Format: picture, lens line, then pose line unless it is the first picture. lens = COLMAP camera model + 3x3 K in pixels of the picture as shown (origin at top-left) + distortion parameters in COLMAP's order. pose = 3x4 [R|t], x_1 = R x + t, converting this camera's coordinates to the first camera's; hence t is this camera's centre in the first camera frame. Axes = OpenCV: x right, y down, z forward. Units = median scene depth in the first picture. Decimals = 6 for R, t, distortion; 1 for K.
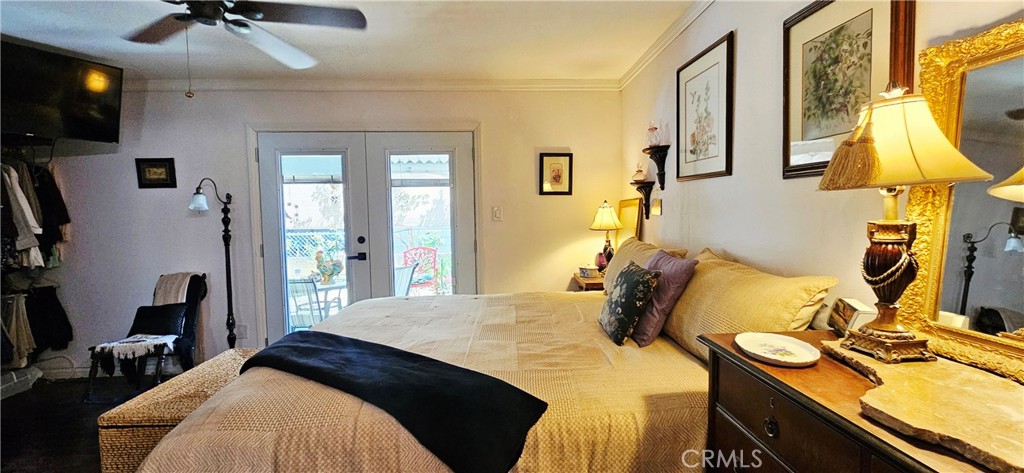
lens RADIAL K [[422.4, 0, 512.6], [0, 422.4, 237.3], [0, 0, 1]] dist [0.003177, 0.000119]
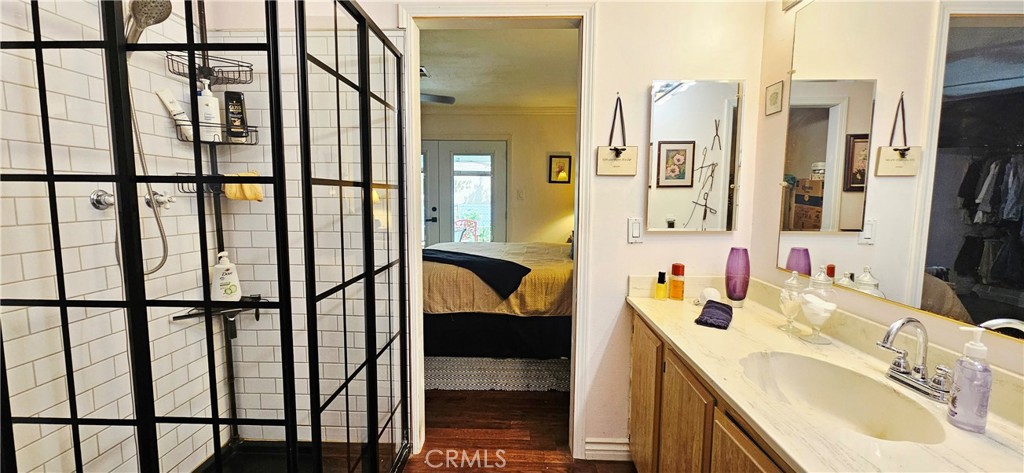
lens RADIAL K [[422.4, 0, 510.5], [0, 422.4, 239.4], [0, 0, 1]] dist [0.003177, 0.000119]
pose [[0.995708, 0.032578, -0.086627, 0.067079], [-0.029930, 0.999049, 0.031696, 0.062243], [0.087577, -0.028967, 0.995737, -0.559646]]
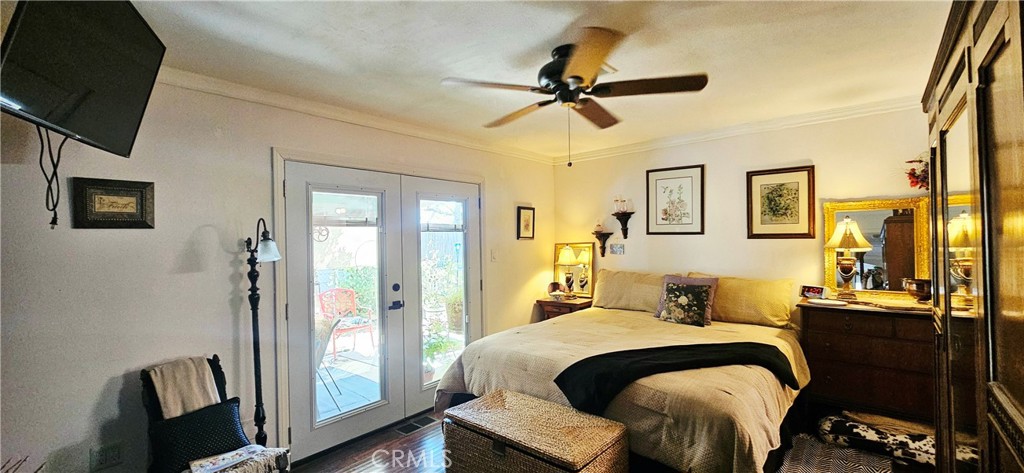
lens RADIAL K [[422.4, 0, 513.4], [0, 422.4, 233.1], [0, 0, 1]] dist [0.003177, 0.000119]
pose [[0.688574, 0.012713, 0.725054, -0.877451], [0.051799, 0.996430, -0.066664, -0.038324], [-0.723313, 0.083460, 0.685458, 0.163075]]
